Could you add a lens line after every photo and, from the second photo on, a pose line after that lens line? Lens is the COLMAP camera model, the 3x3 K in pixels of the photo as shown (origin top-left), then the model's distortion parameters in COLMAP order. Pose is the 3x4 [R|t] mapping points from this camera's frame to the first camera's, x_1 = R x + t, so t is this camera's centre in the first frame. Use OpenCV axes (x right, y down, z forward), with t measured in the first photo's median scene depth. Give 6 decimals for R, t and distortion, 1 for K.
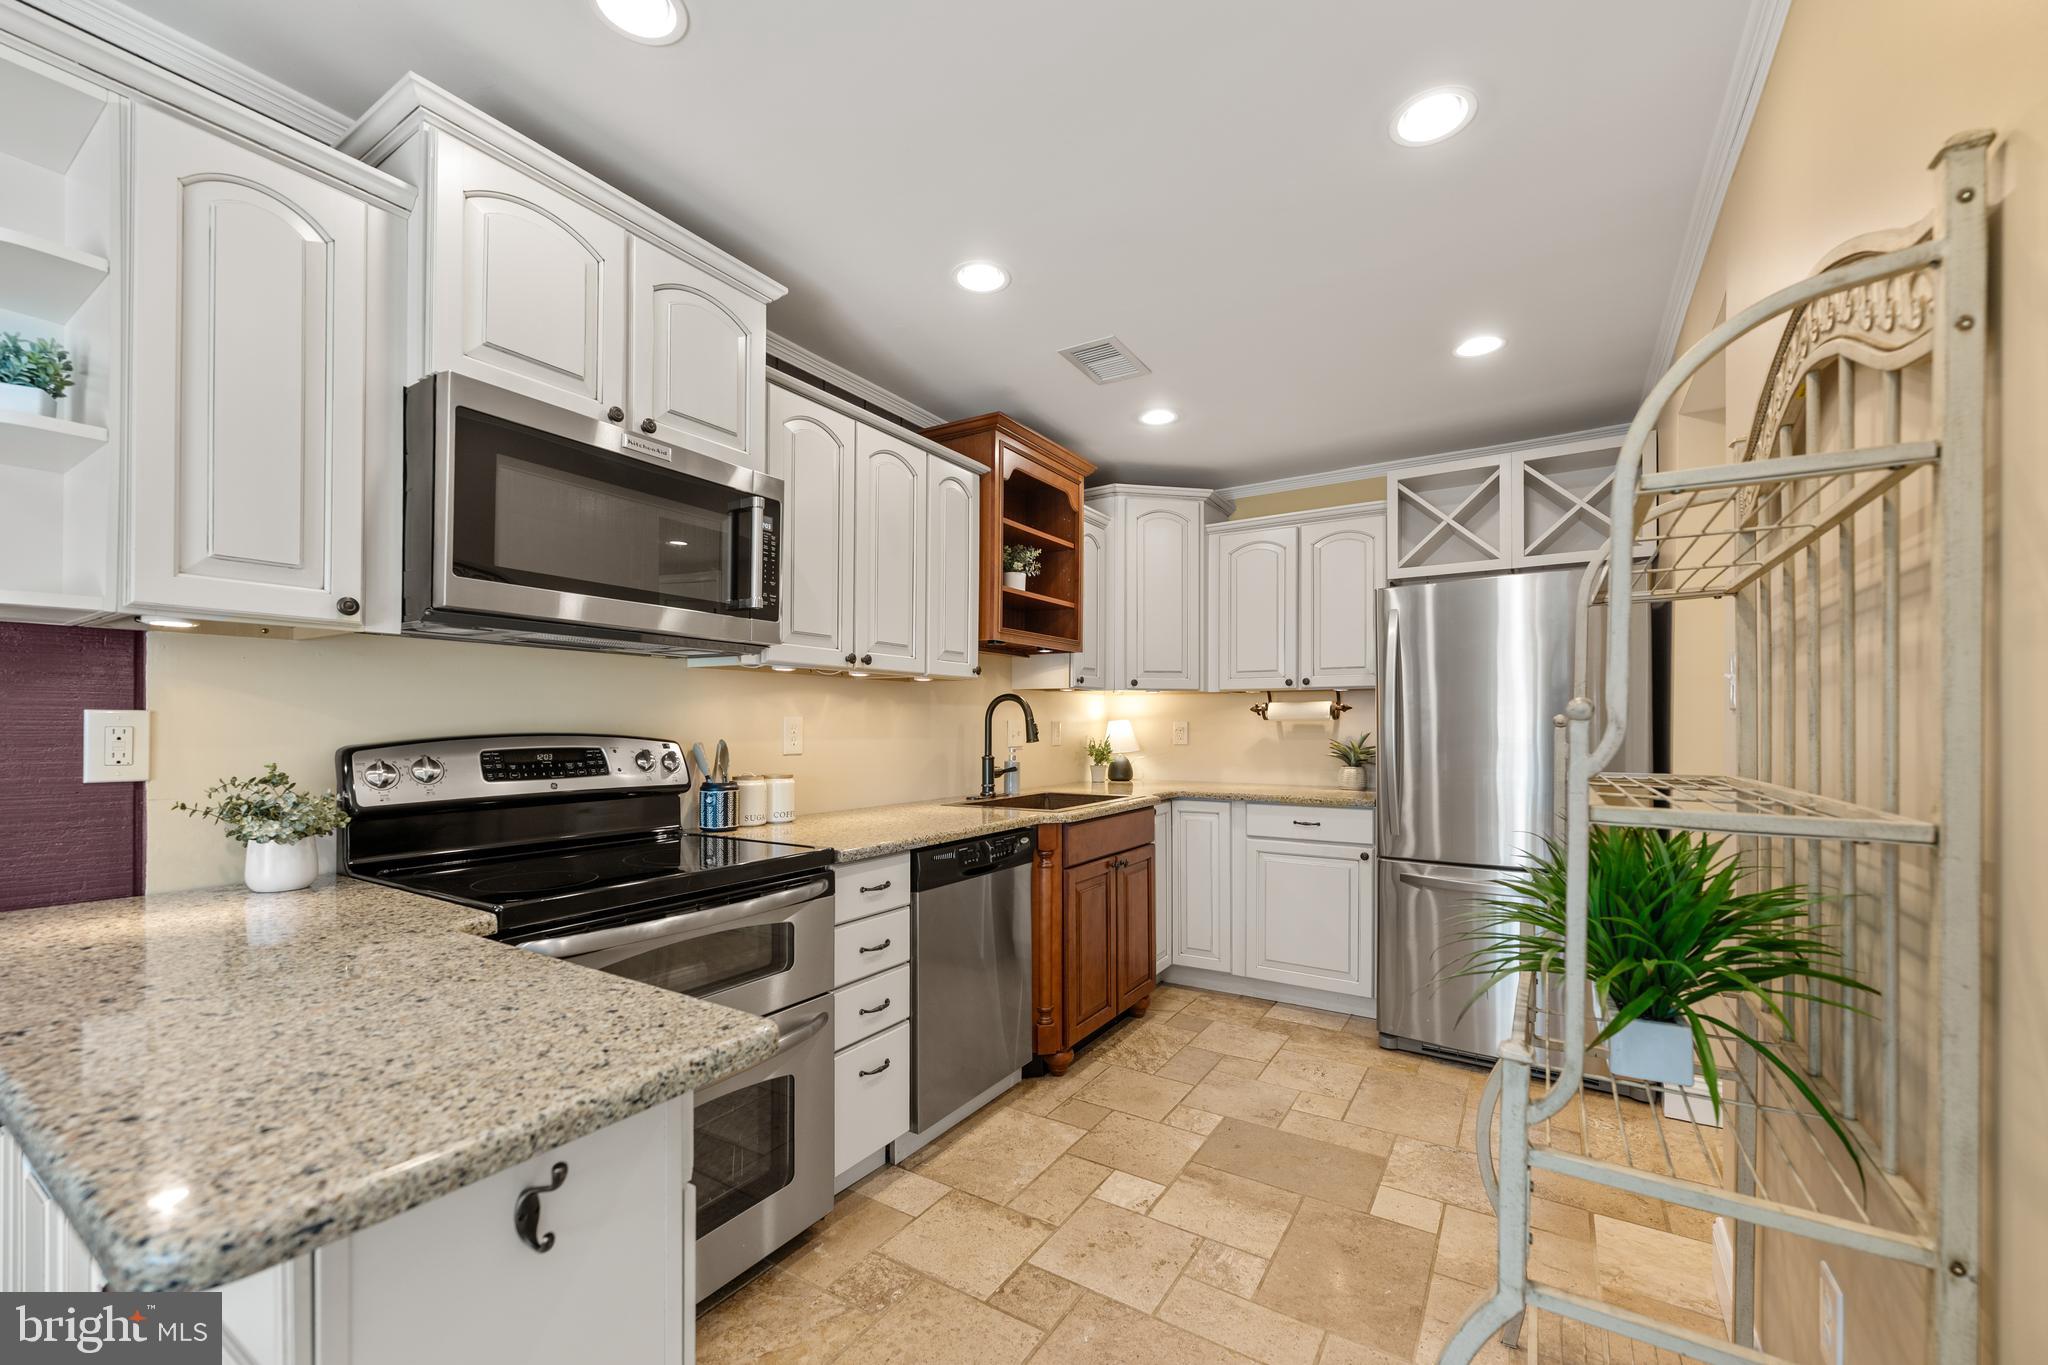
lens RADIAL K [[820.7, 0, 1014.5], [0, 820.7, 715.3], [0, 0, 1]] dist [-0.001562, -0.000015]
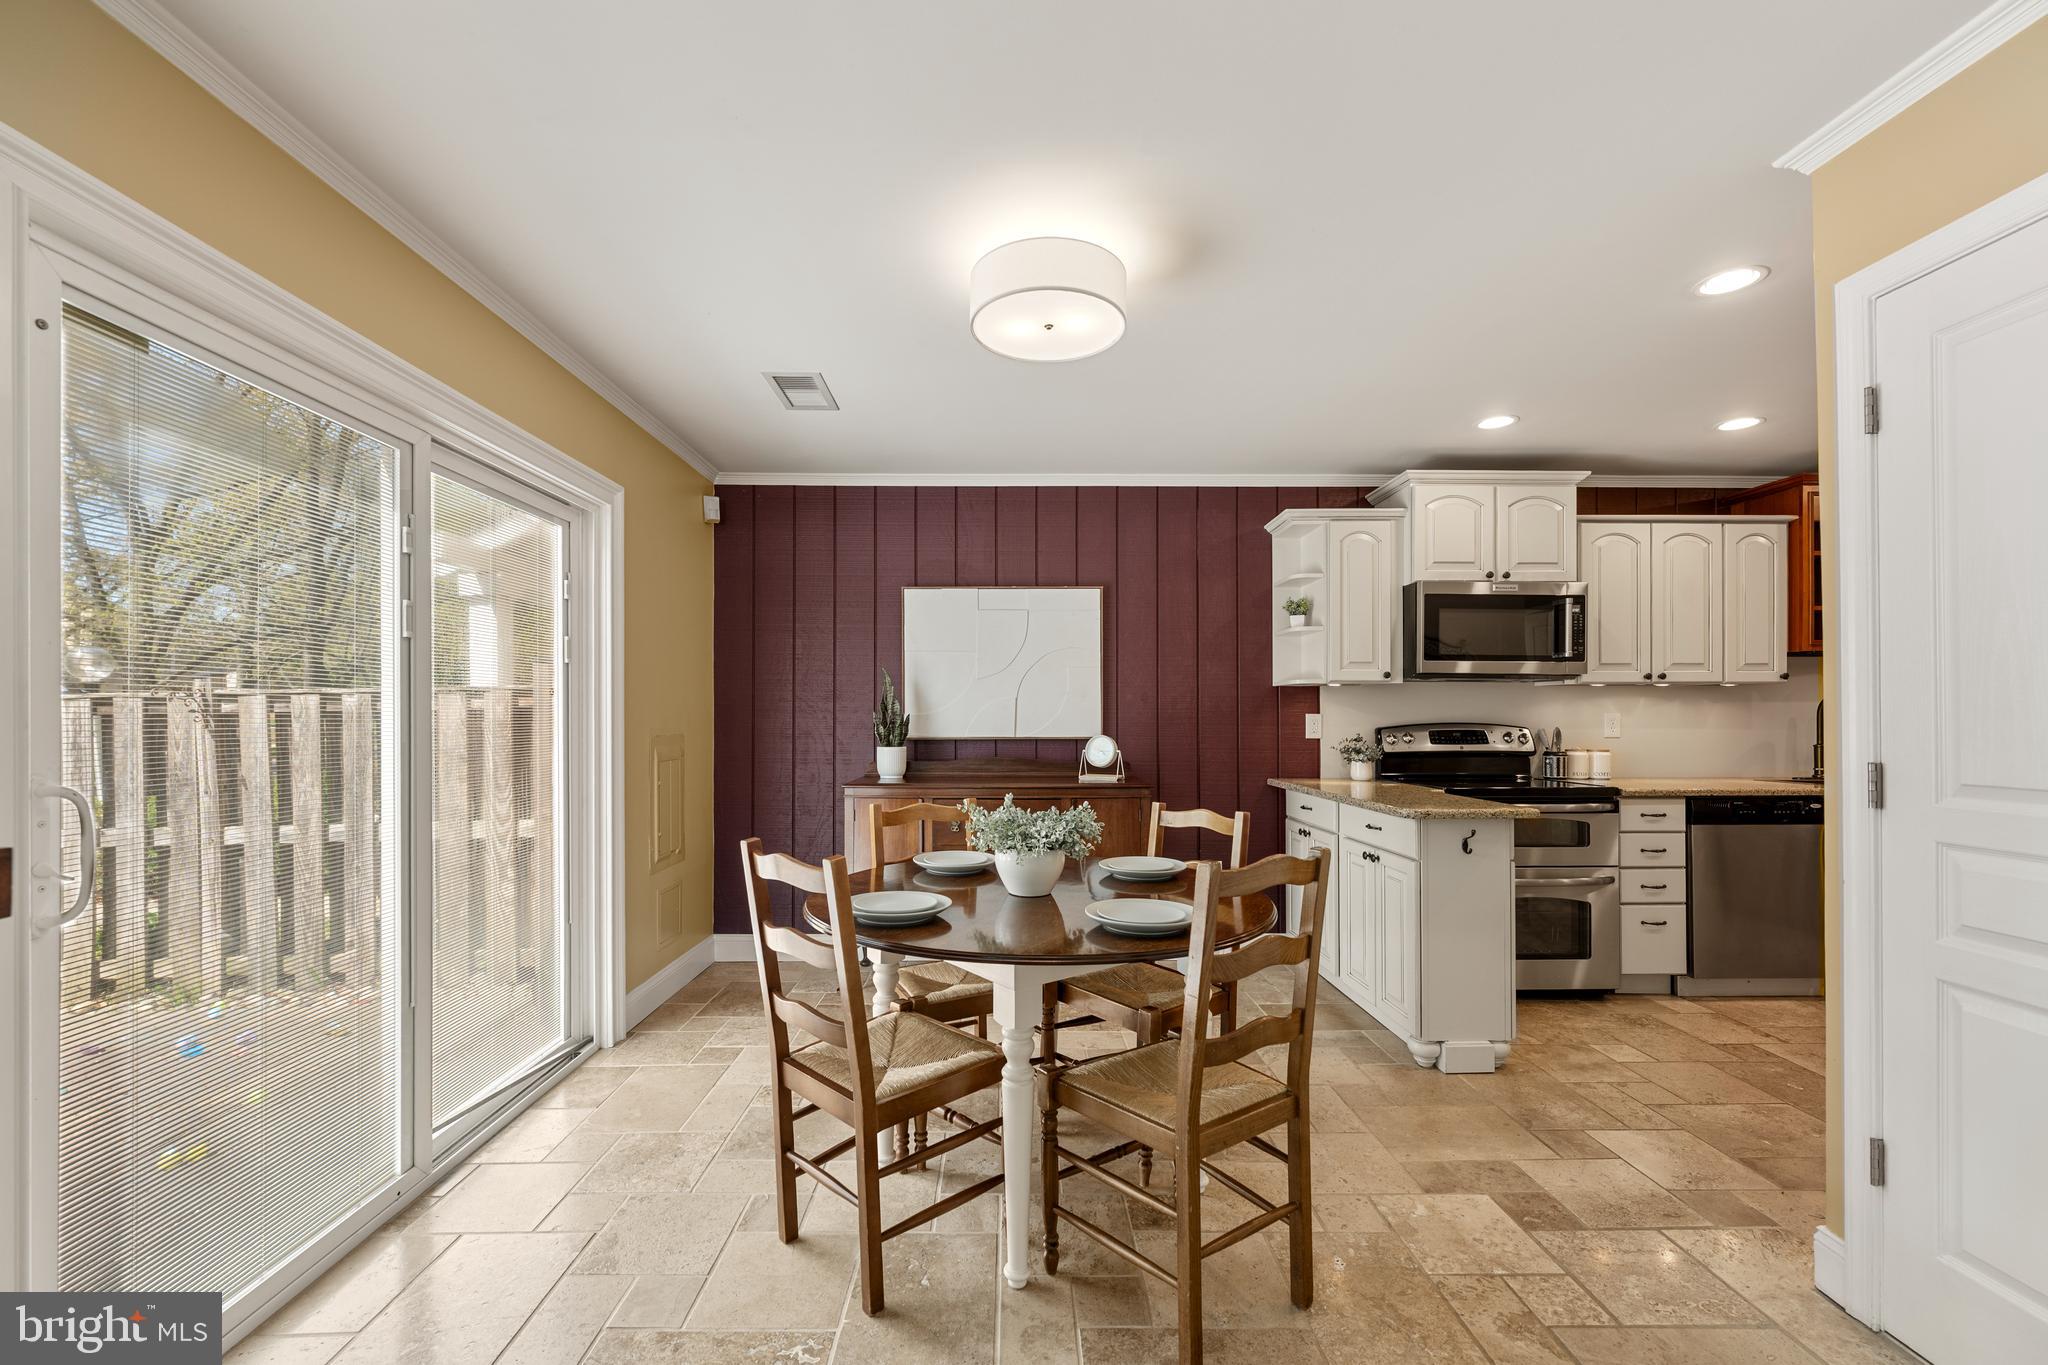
lens RADIAL K [[820.7, 0, 1014.5], [0, 820.7, 715.3], [0, 0, 1]] dist [-0.001562, -0.000015]
pose [[0.548235, -0.004443, -0.836312, 0.539657], [0.011506, 0.999931, 0.002231, -0.014554], [0.836245, -0.010845, 0.548249, -1.054320]]
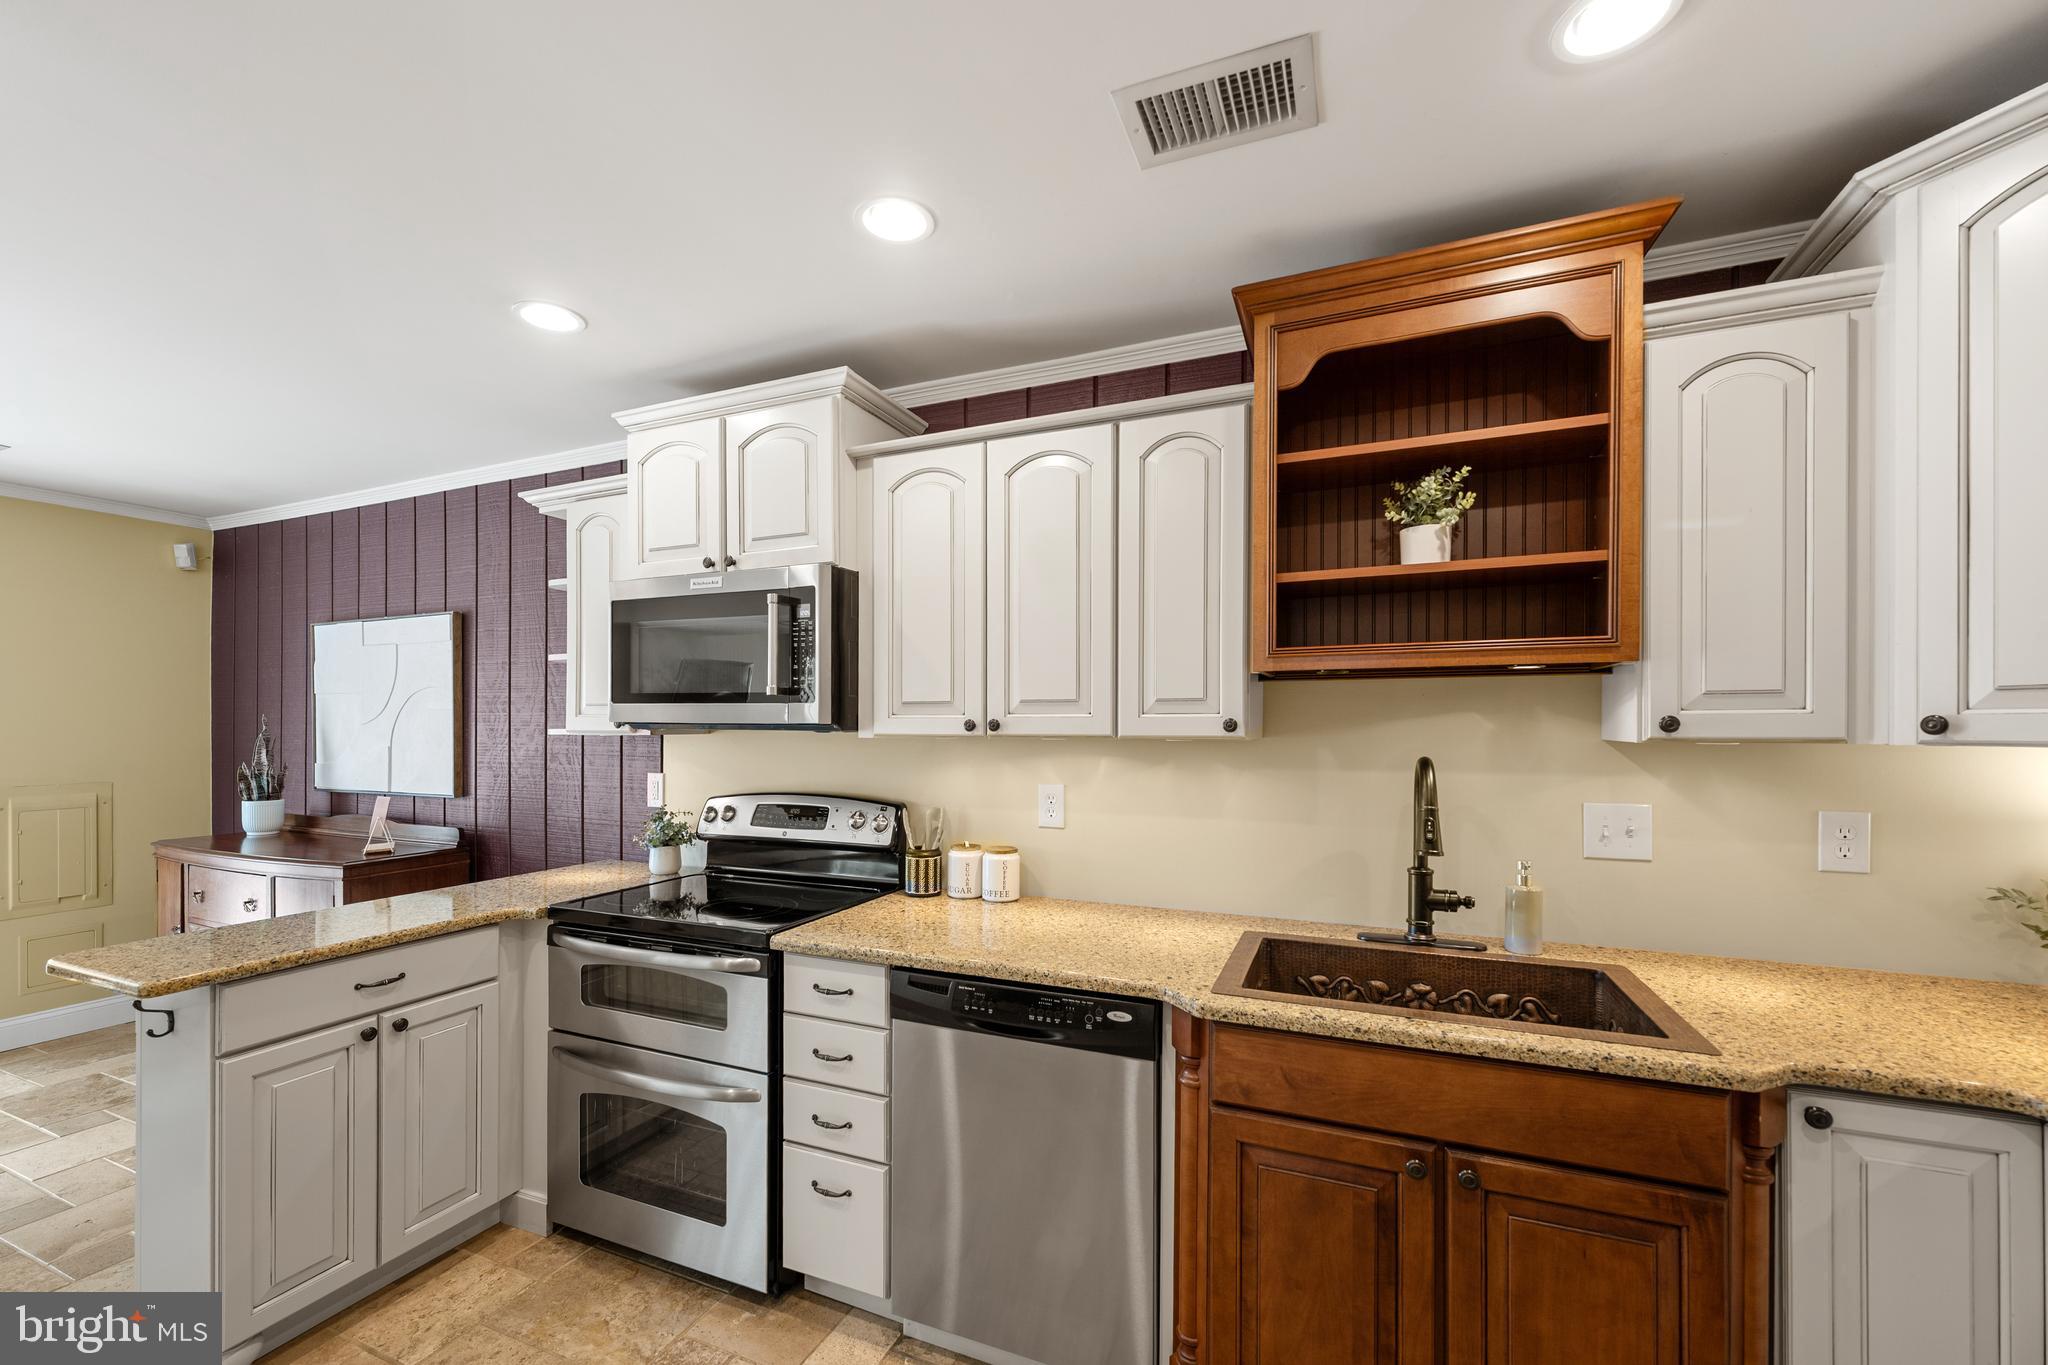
lens RADIAL K [[823.2, 0, 1021.3], [0, 823.2, 733.7], [0, 0, 1]] dist [-0.000187, 0.000079]
pose [[0.177112, 0.004818, -0.984179, 0.789399], [0.010106, 0.999926, 0.006714, -0.078985], [0.984139, -0.011135, 0.177050, 1.092480]]
